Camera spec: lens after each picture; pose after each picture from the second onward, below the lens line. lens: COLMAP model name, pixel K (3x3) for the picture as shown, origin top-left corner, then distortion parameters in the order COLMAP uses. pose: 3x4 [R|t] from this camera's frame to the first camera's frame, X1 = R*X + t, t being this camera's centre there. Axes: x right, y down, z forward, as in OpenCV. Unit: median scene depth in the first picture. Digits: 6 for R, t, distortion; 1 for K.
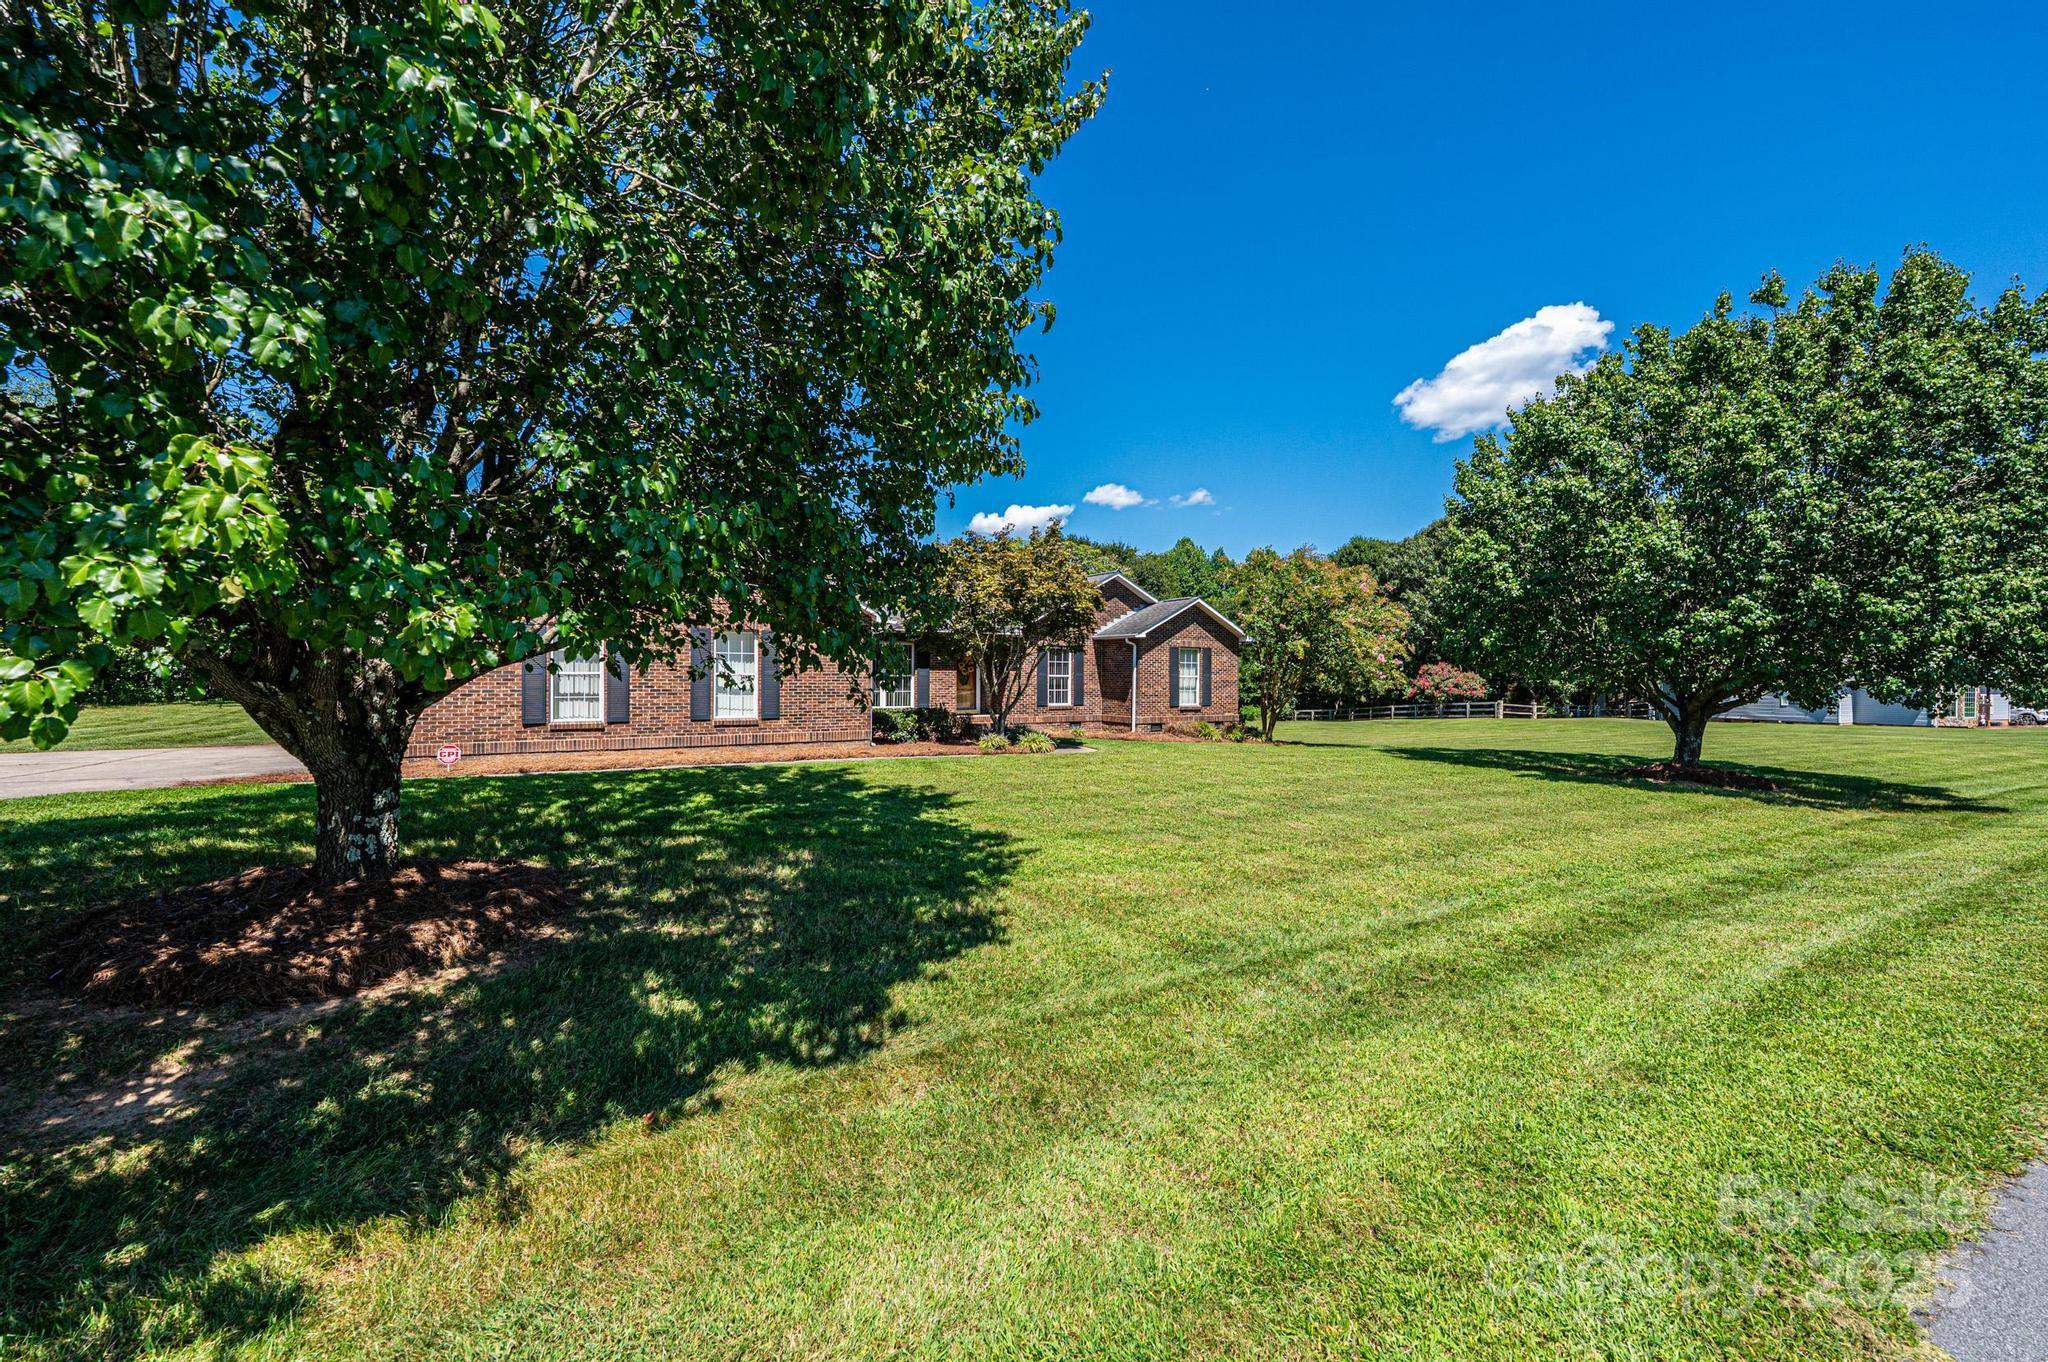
lens RADIAL K [[814.9, 0, 1022.0], [0, 814.9, 678.9], [0, 0, 1]] dist [0.001201, -0.000405]
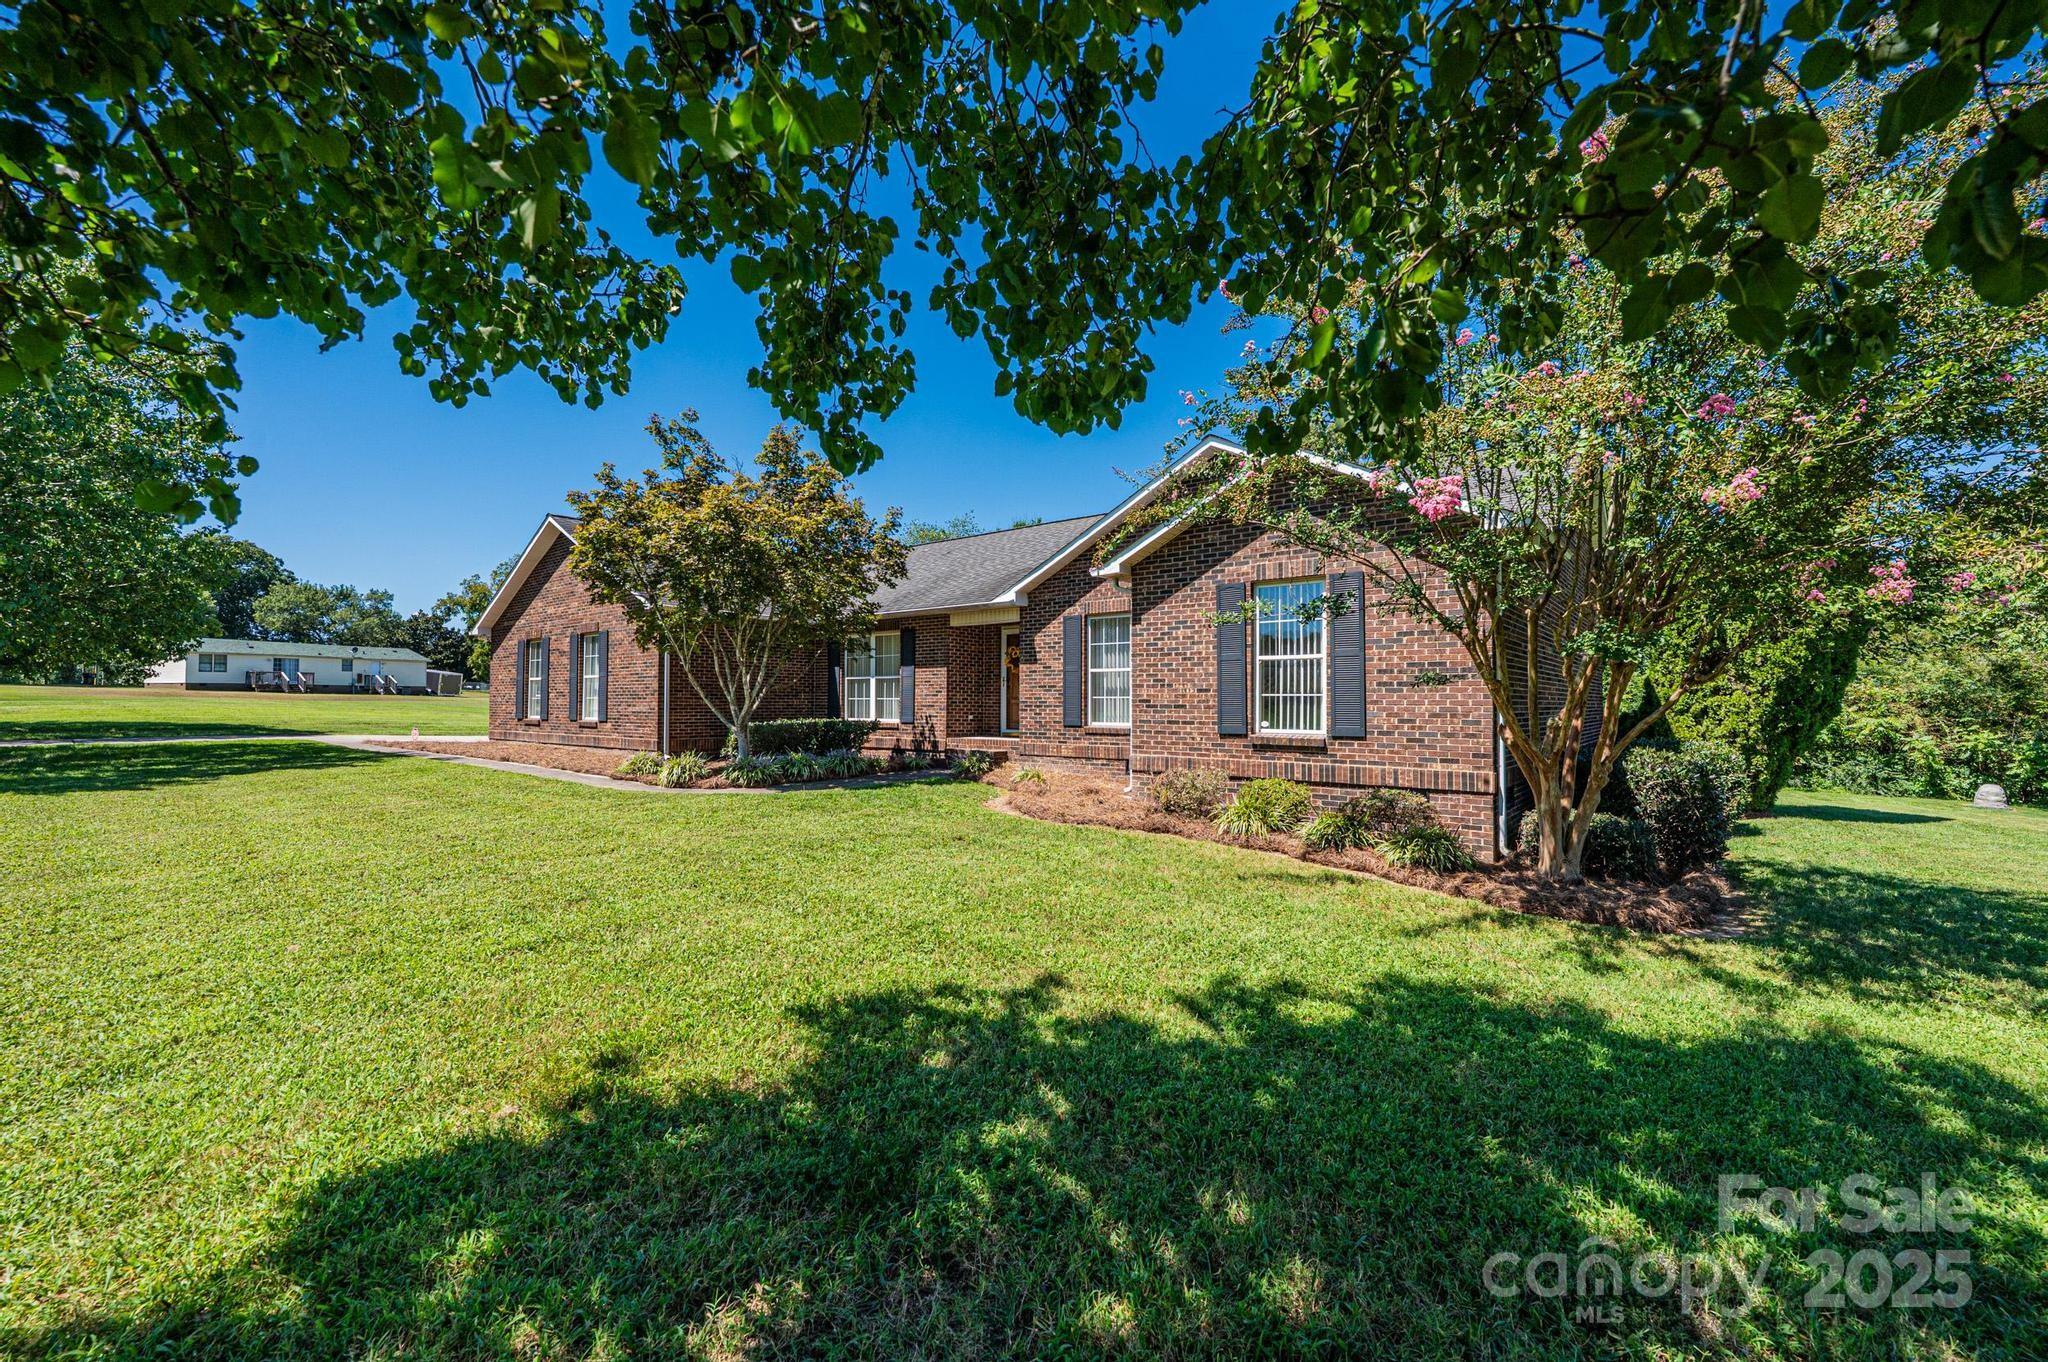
lens RADIAL K [[859.3, 0, 1017.2], [0, 859.3, 683.9], [0, 0, 1]] dist [-0.004853, 0.000218]
pose [[0.316479, -0.025238, -0.948264, 0.562886], [-0.002982, 0.999615, -0.027600, 0.021112], [0.948595, 0.011563, 0.316282, 0.789661]]
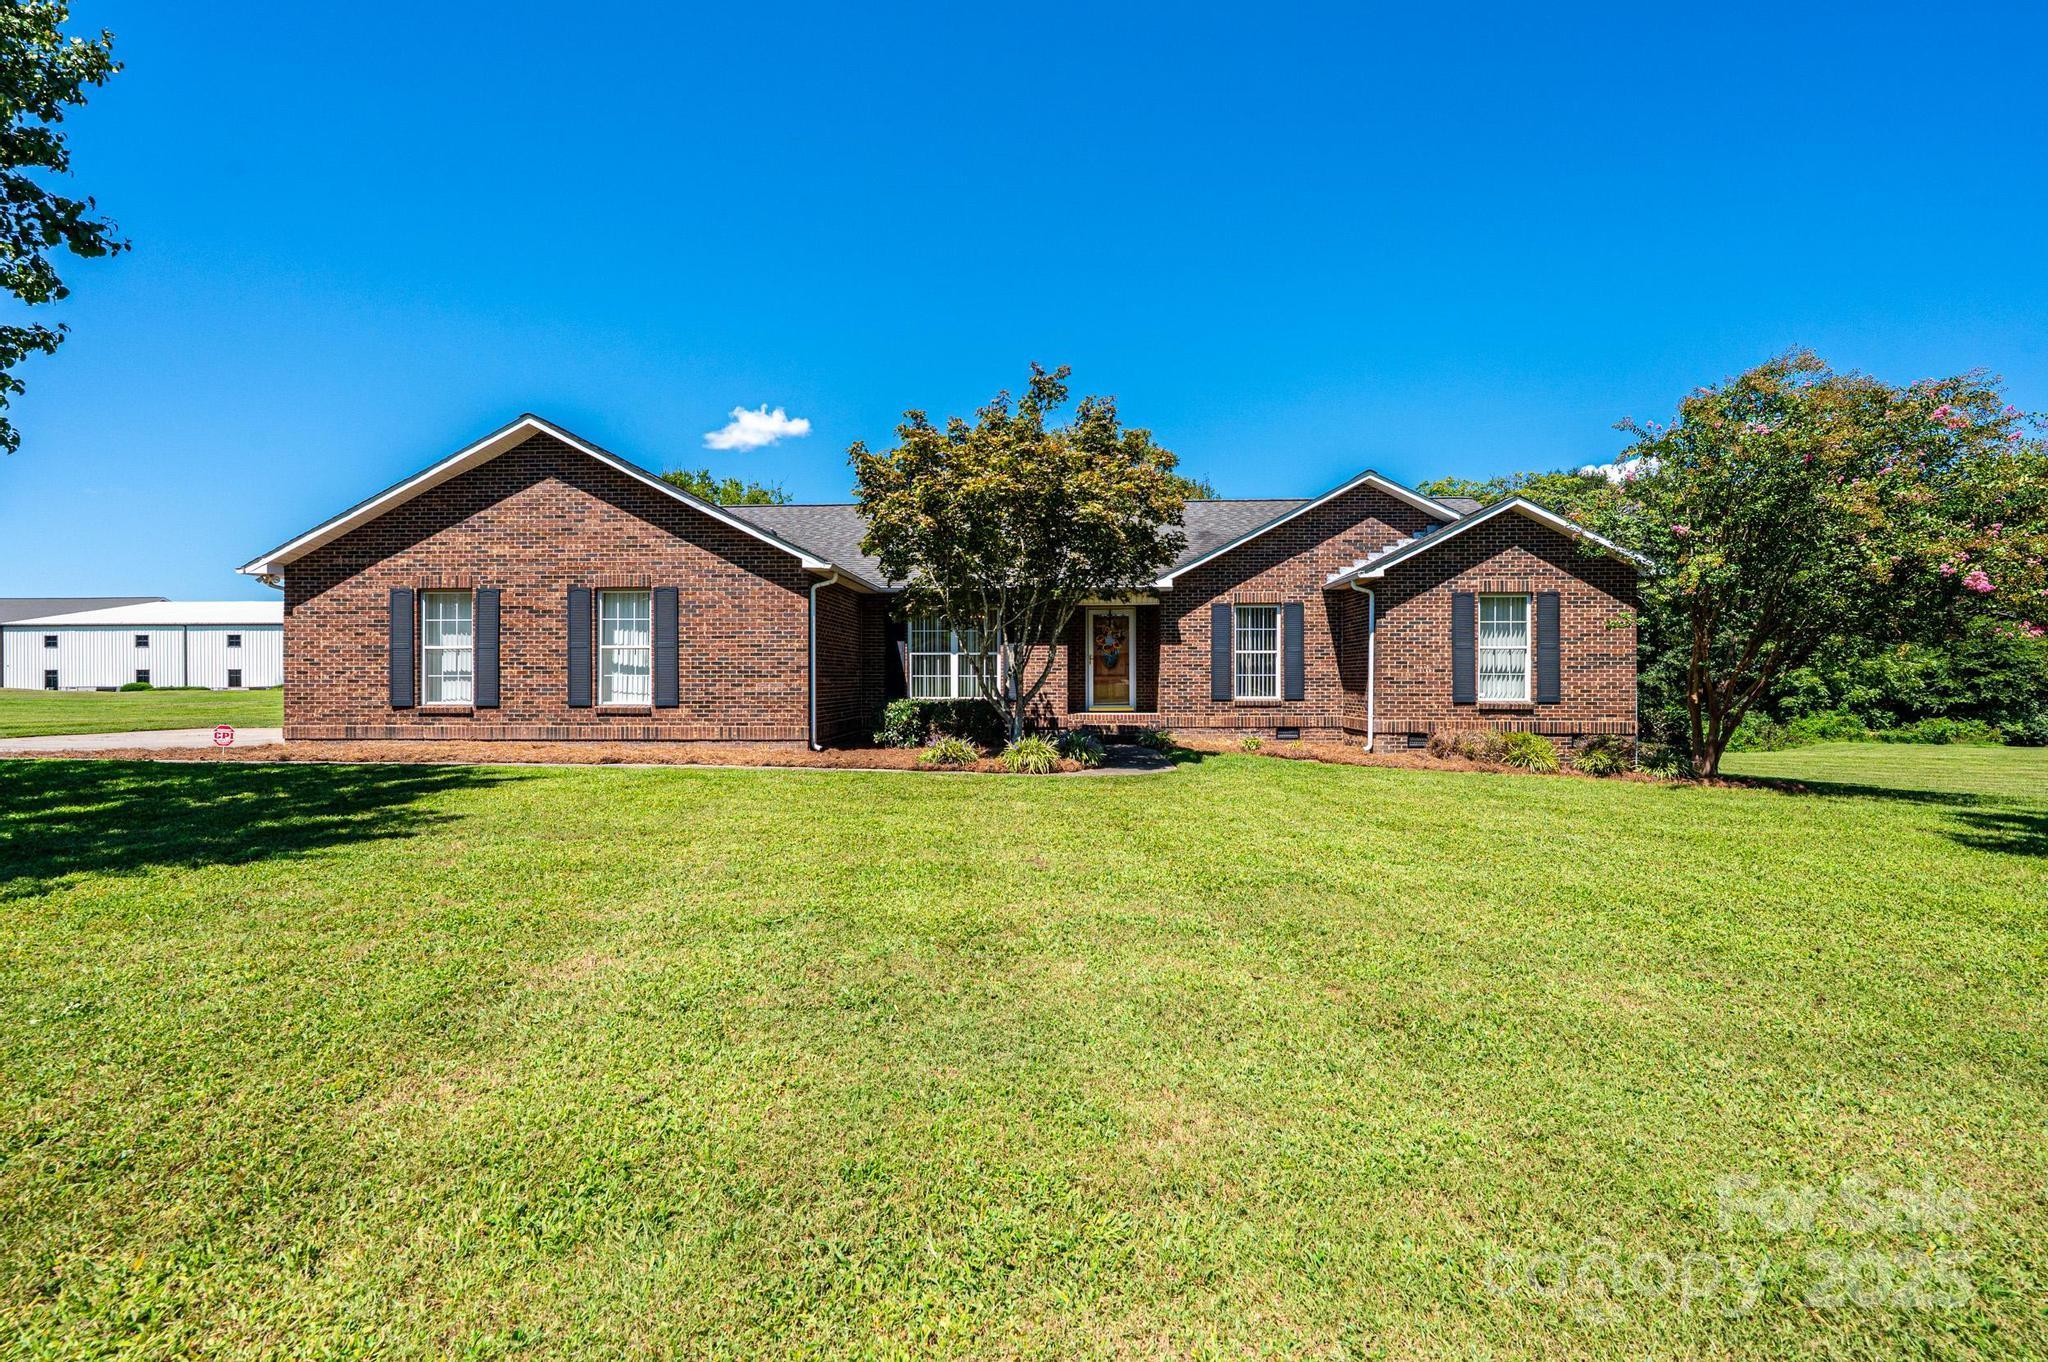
lens RADIAL K [[859.3, 0, 1024.8], [0, 859.3, 686.0], [0, 0, 1]] dist [-0.004853, 0.000218]
pose [[0.824976, -0.001337, -0.565166, 0.275670], [0.003399, 0.999991, 0.002597, 0.020279], [0.565158, -0.004063, 0.824973, 0.373762]]
